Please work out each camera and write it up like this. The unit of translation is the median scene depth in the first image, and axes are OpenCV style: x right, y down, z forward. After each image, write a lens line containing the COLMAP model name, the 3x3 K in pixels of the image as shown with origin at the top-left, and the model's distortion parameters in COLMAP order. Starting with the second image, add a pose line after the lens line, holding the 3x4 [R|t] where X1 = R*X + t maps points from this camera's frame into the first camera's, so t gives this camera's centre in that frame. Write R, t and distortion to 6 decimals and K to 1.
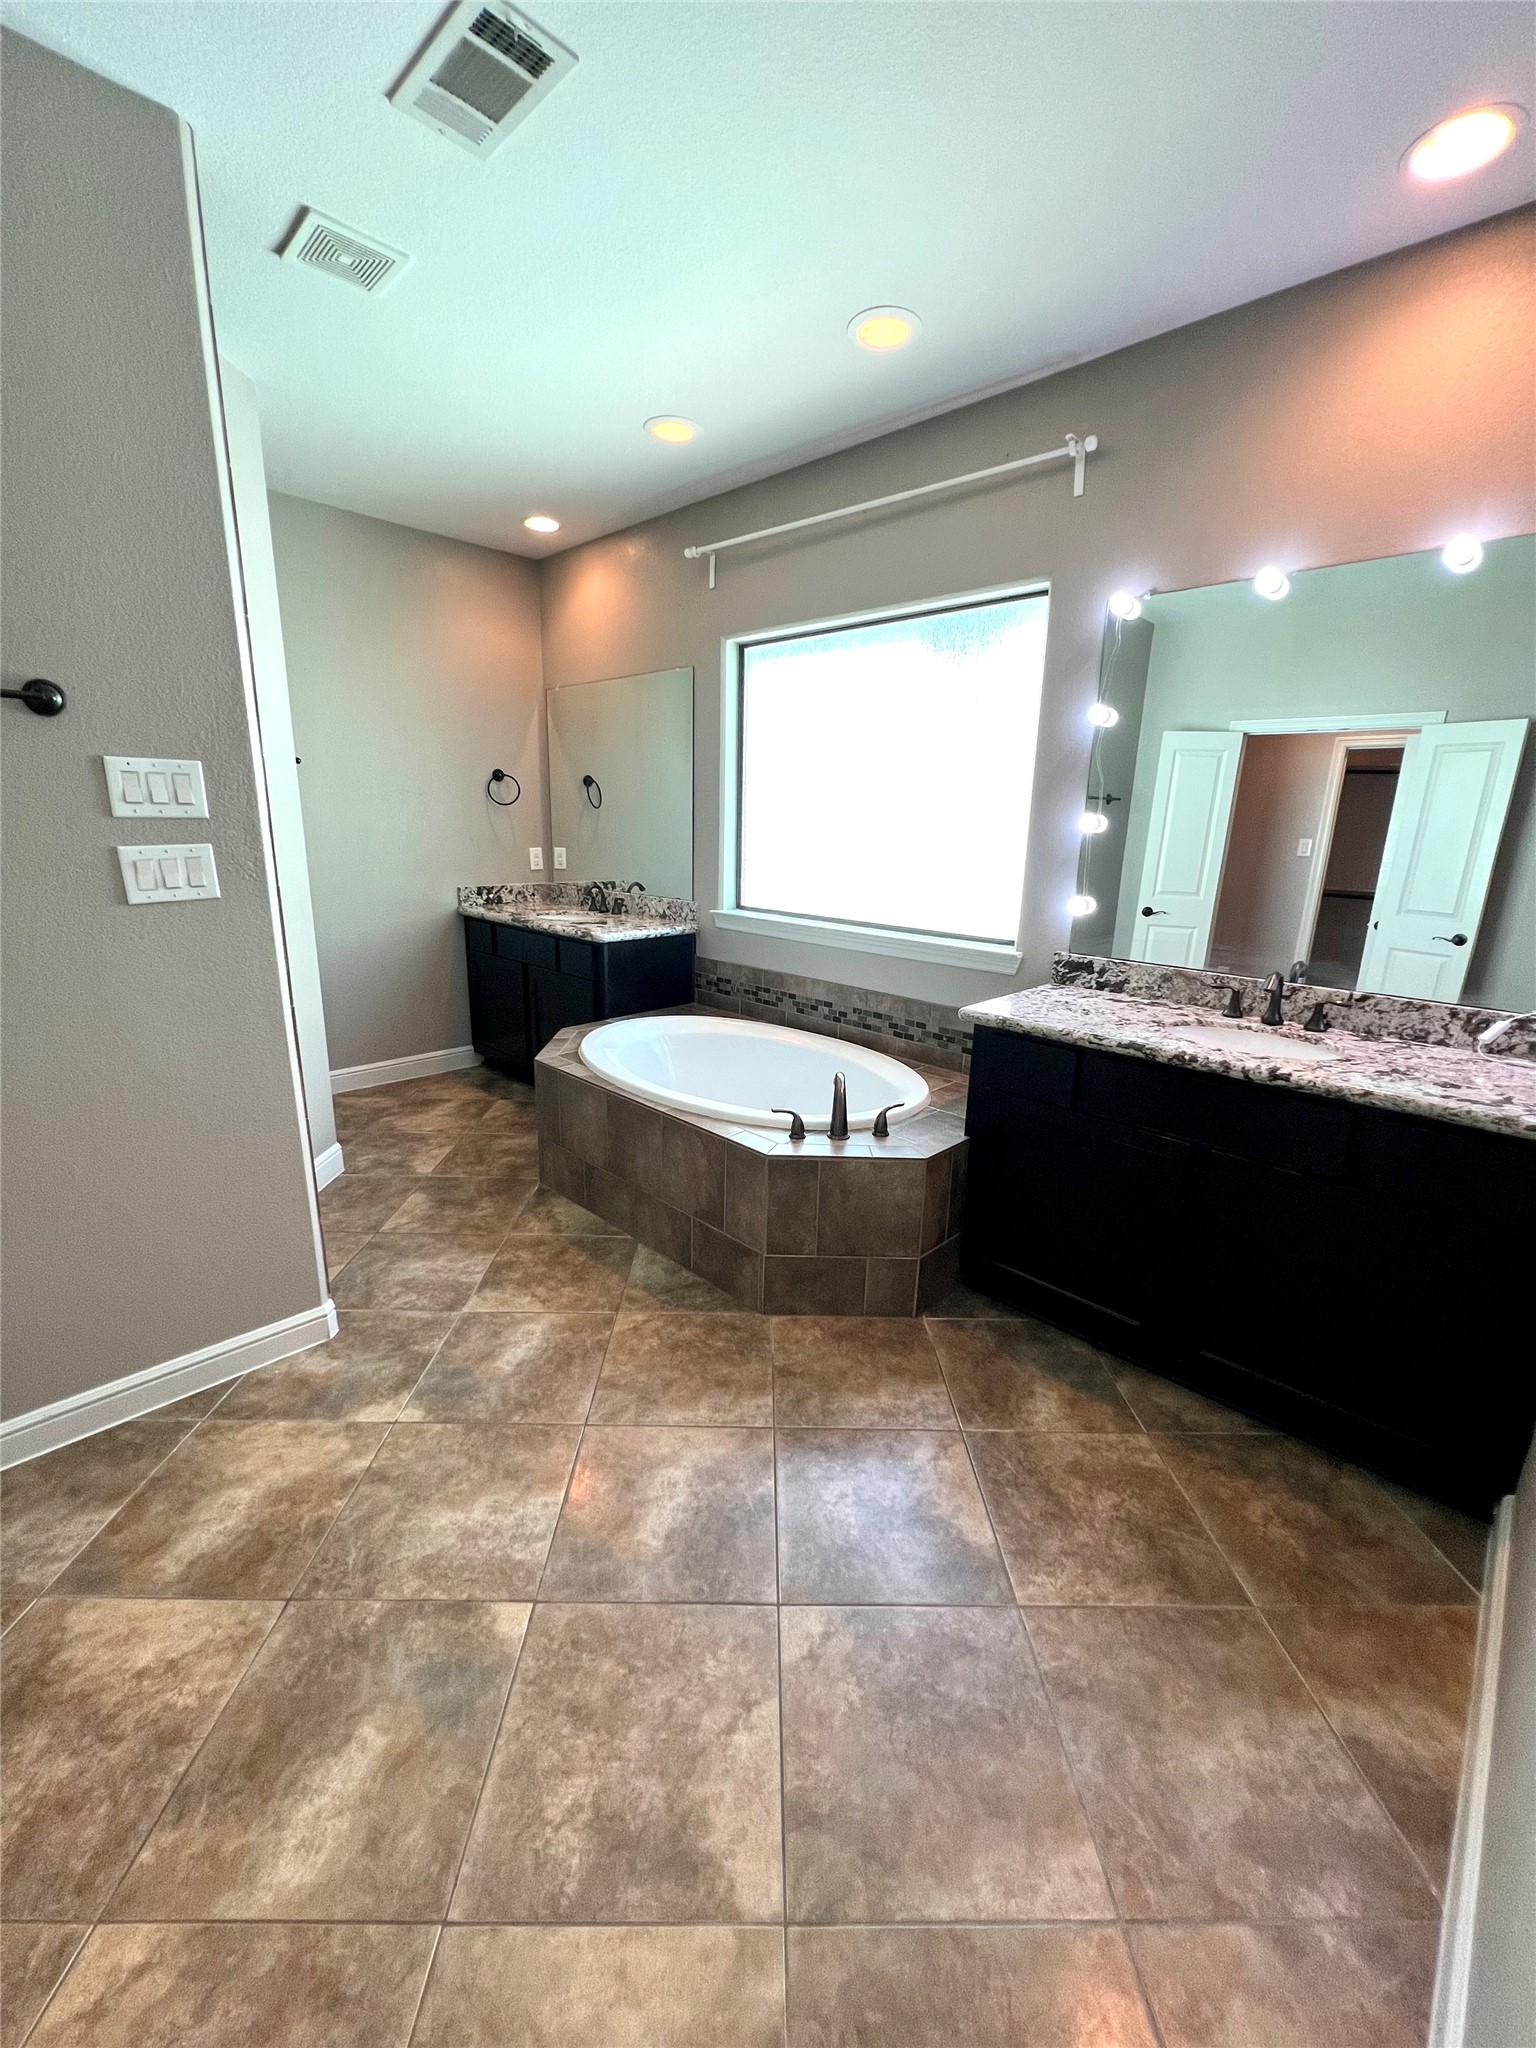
lens RADIAL K [[819.5, 0, 767.2], [0, 819.5, 1023.6], [0, 0, 1]] dist [-0.003087, 0.001350]
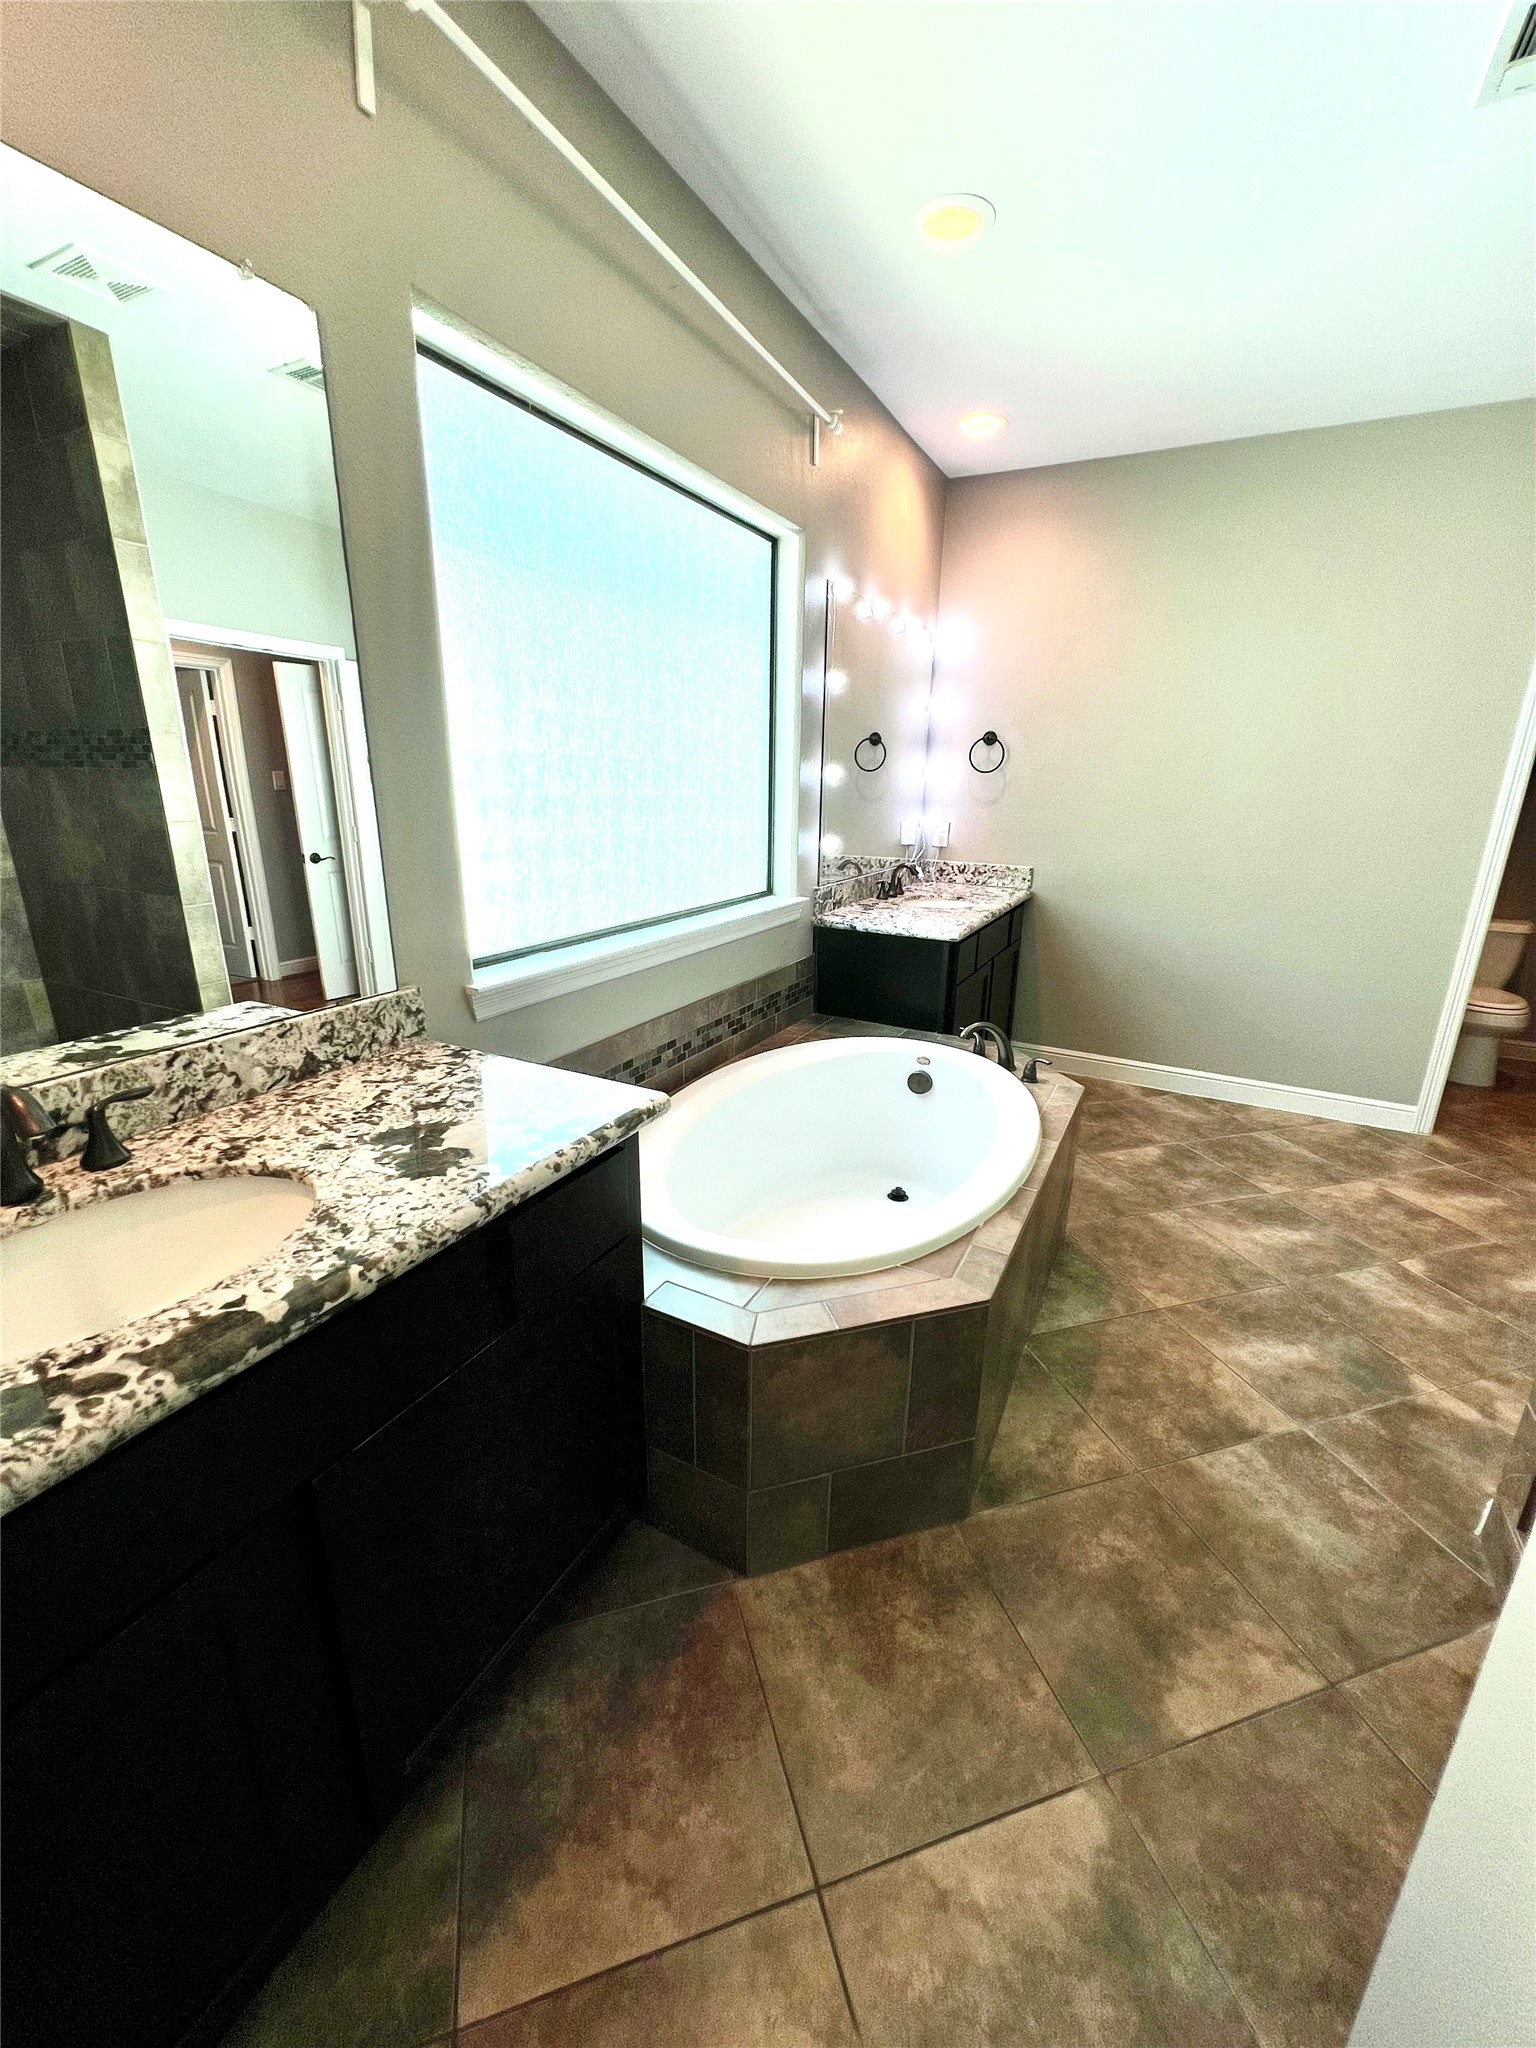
lens RADIAL K [[819.5, 0, 772.6], [0, 819.5, 1025.4], [0, 0, 1]] dist [-0.003087, 0.001350]
pose [[-0.285939, -0.308944, 0.907079, -0.785815], [0.207686, 0.904121, 0.373406, -0.382562], [-0.935471, 0.295159, -0.194360, 1.446118]]
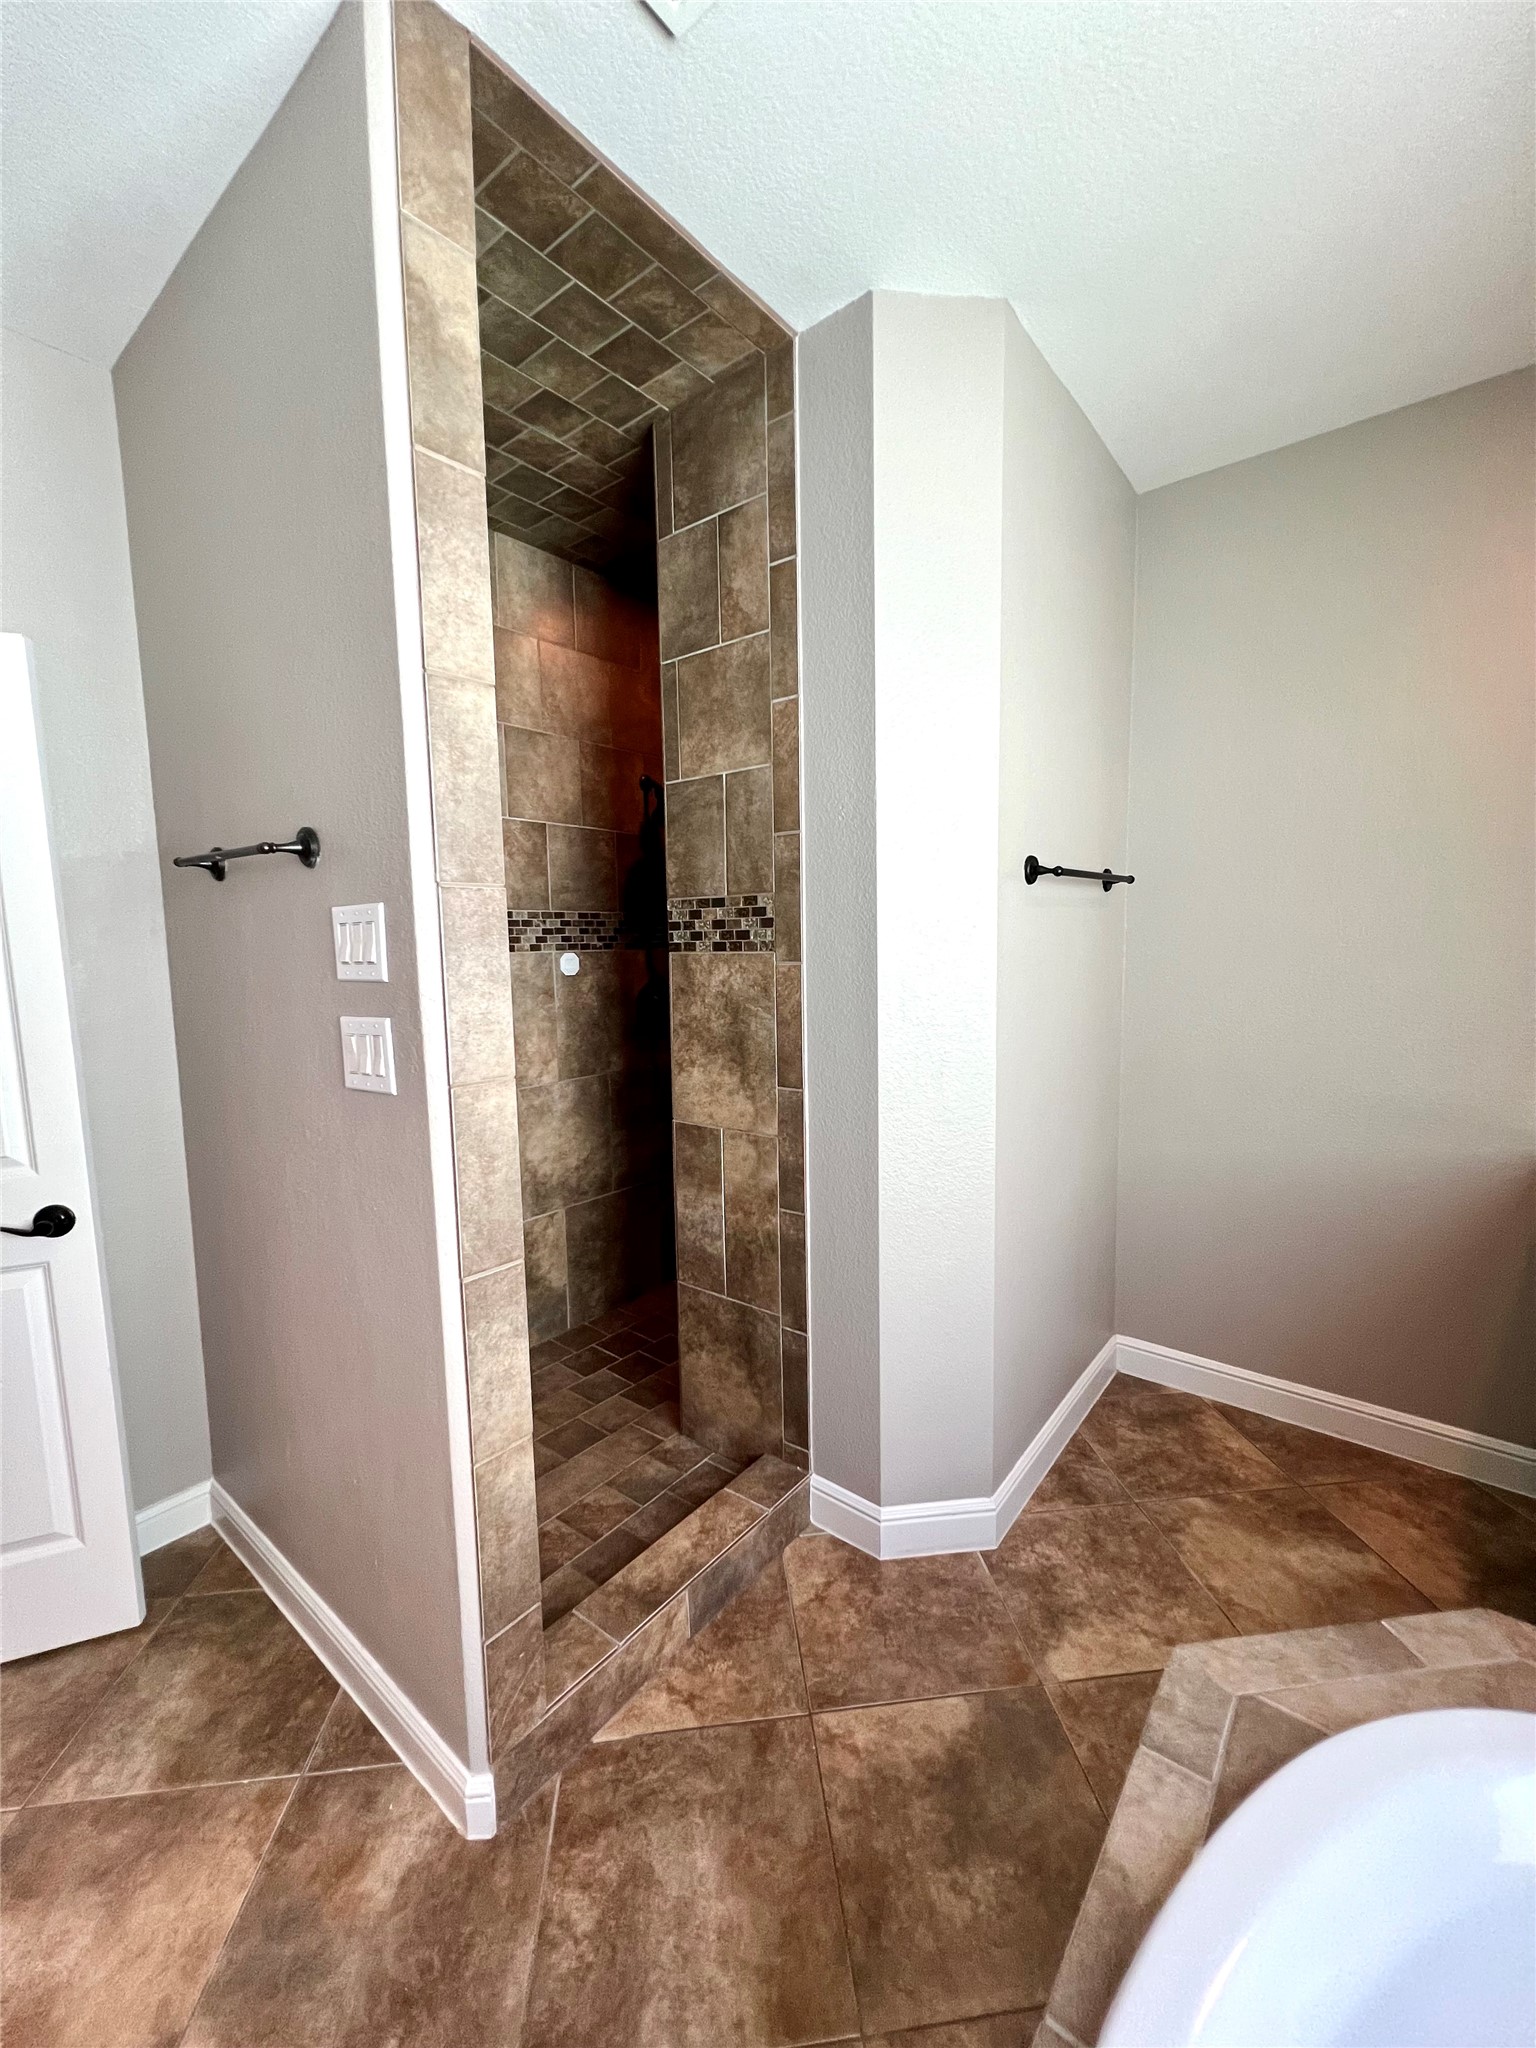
lens RADIAL K [[819.5, 0, 768.9], [0, 819.5, 1009.2], [0, 0, 1]] dist [-0.003087, 0.001350]
pose [[0.096624, 0.061887, -0.993395, 0.033084], [-0.220991, 0.974487, 0.039214, -0.242273], [0.970478, 0.215742, 0.107835, 0.916700]]
